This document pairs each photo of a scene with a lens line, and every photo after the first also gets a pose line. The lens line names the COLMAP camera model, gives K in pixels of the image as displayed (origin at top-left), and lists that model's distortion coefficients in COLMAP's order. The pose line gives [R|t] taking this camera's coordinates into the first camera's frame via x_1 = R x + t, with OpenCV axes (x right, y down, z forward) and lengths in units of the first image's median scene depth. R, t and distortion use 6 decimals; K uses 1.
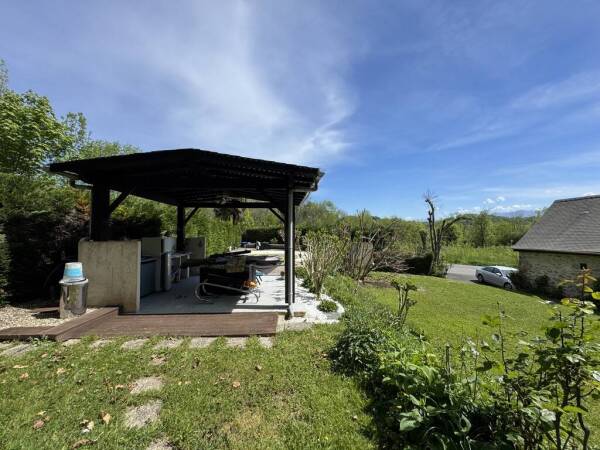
lens RADIAL K [[240.8, 0, 300.3], [0, 240.8, 228.3], [0, 0, 1]] dist [-0.000583, 0.000018]
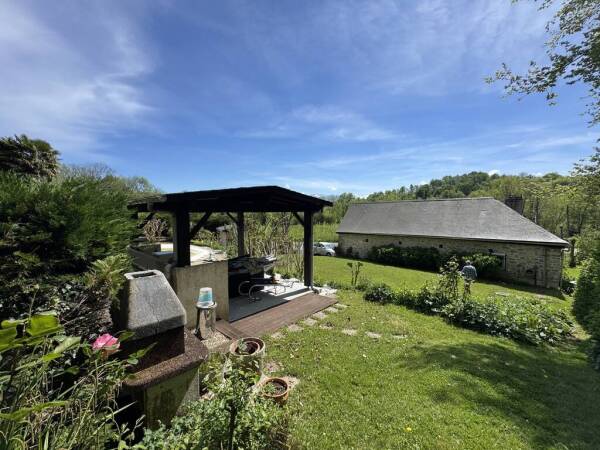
lens RADIAL K [[240.5, 0, 299.2], [0, 240.5, 224.5], [0, 0, 1]] dist [-0.000702, 0.000272]
pose [[0.732156, -0.034668, 0.680255, -0.521293], [-0.011793, 0.997909, 0.063549, -0.084858], [-0.681035, -0.054550, 0.730216, -0.031225]]
